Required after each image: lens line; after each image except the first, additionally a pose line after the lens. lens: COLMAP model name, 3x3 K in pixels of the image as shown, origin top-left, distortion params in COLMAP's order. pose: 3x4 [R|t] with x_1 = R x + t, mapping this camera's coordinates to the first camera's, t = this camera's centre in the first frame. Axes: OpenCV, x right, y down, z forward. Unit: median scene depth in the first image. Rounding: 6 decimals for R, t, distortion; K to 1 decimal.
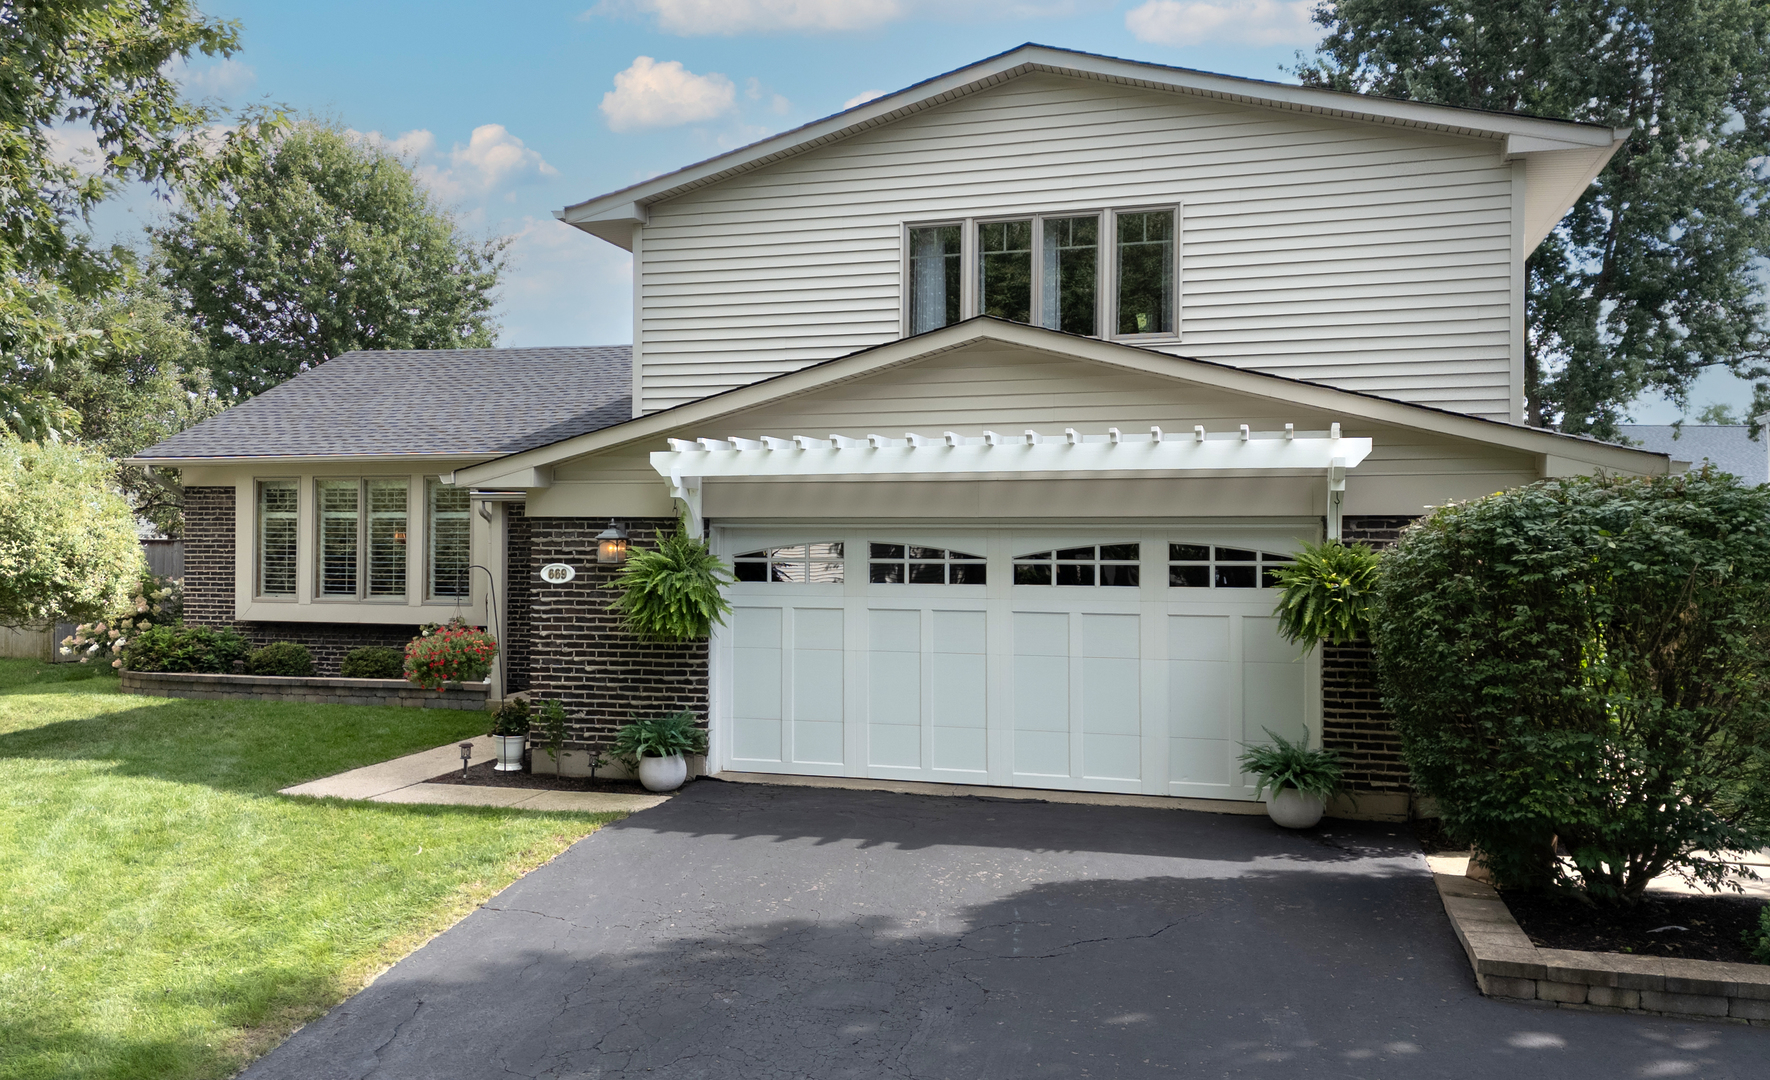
lens RADIAL K [[1218.0, 0, 885.0], [0, 1218.0, 540.0], [0, 0, 1]] dist [0.143955, -0.000384]
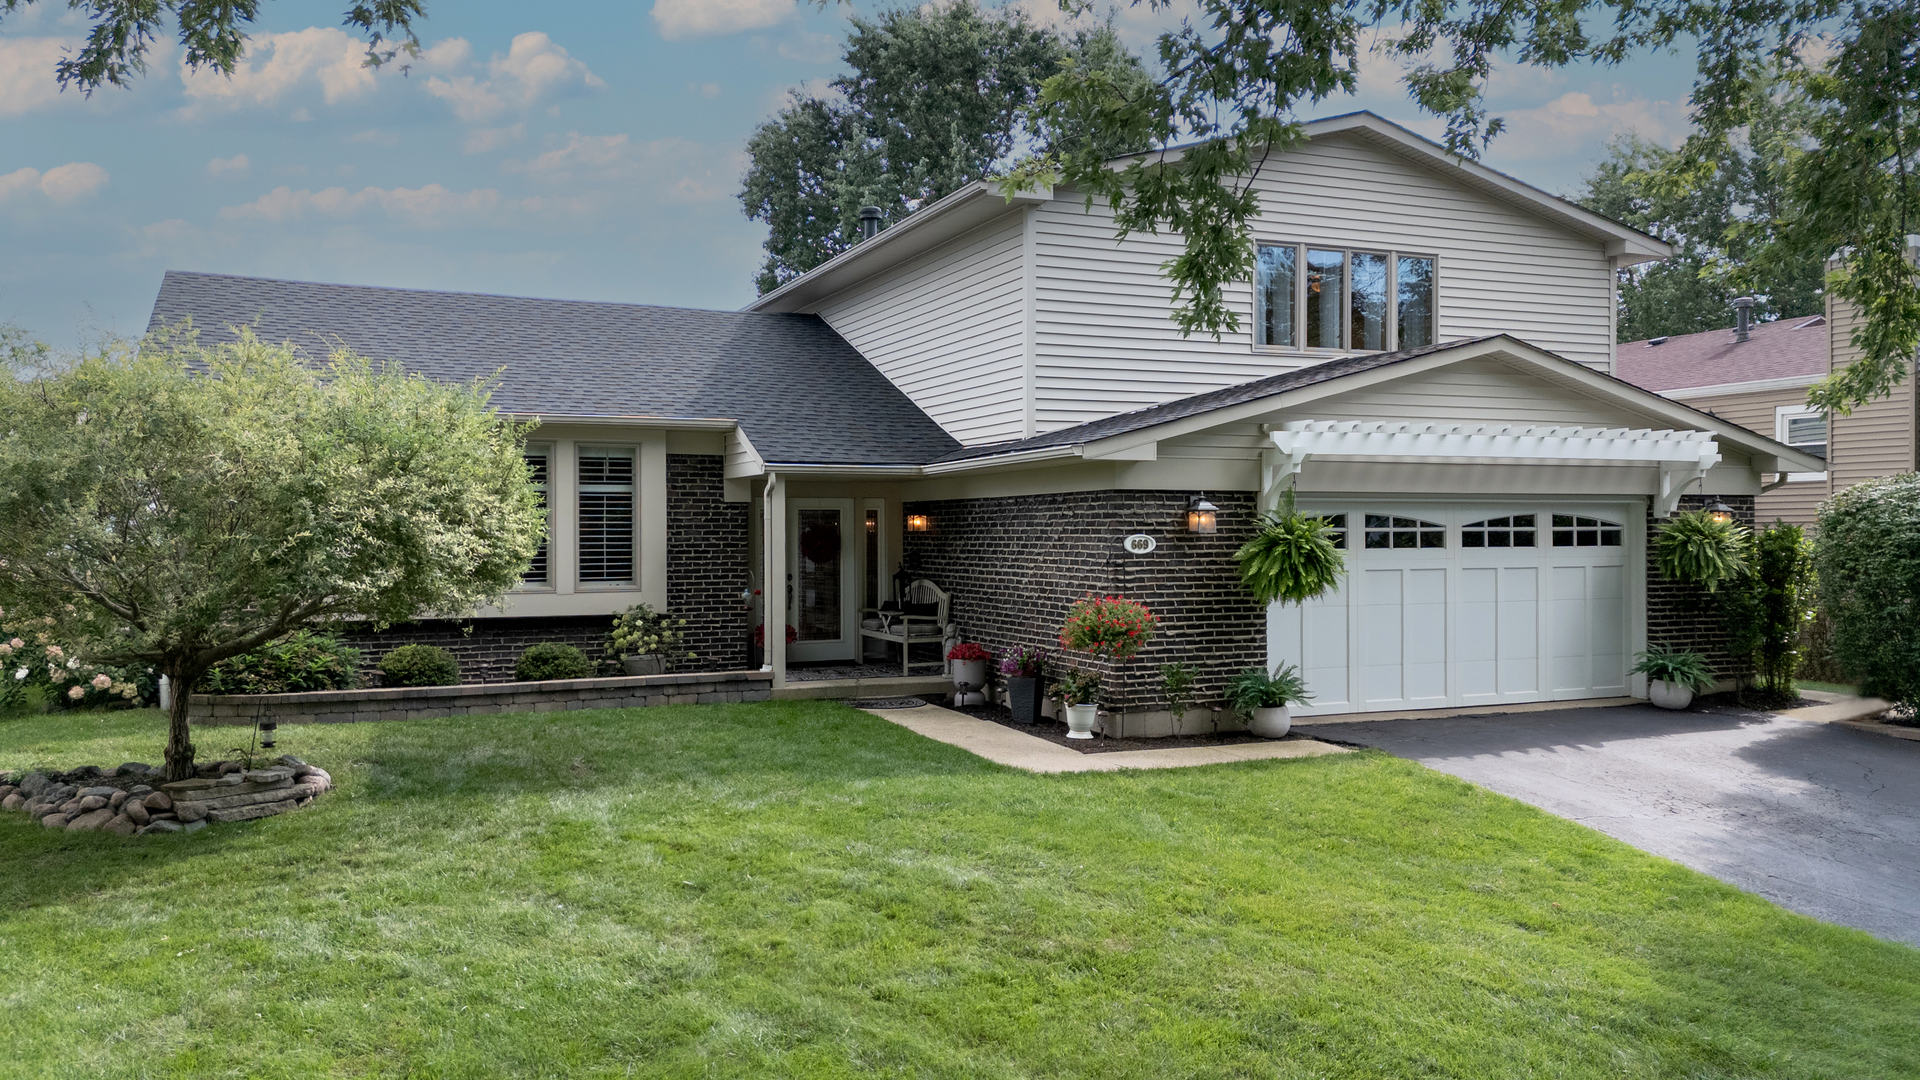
lens RADIAL K [[1330.7, 0, 960.0], [0, 1330.7, 540.0], [0, 0, 1]] dist [0.167521, -0.000614]
pose [[0.769094, -0.012448, 0.639014, -1.129391], [-0.003209, 0.999723, 0.023337, -0.001972], [-0.639127, -0.019999, 0.768841, 0.235238]]
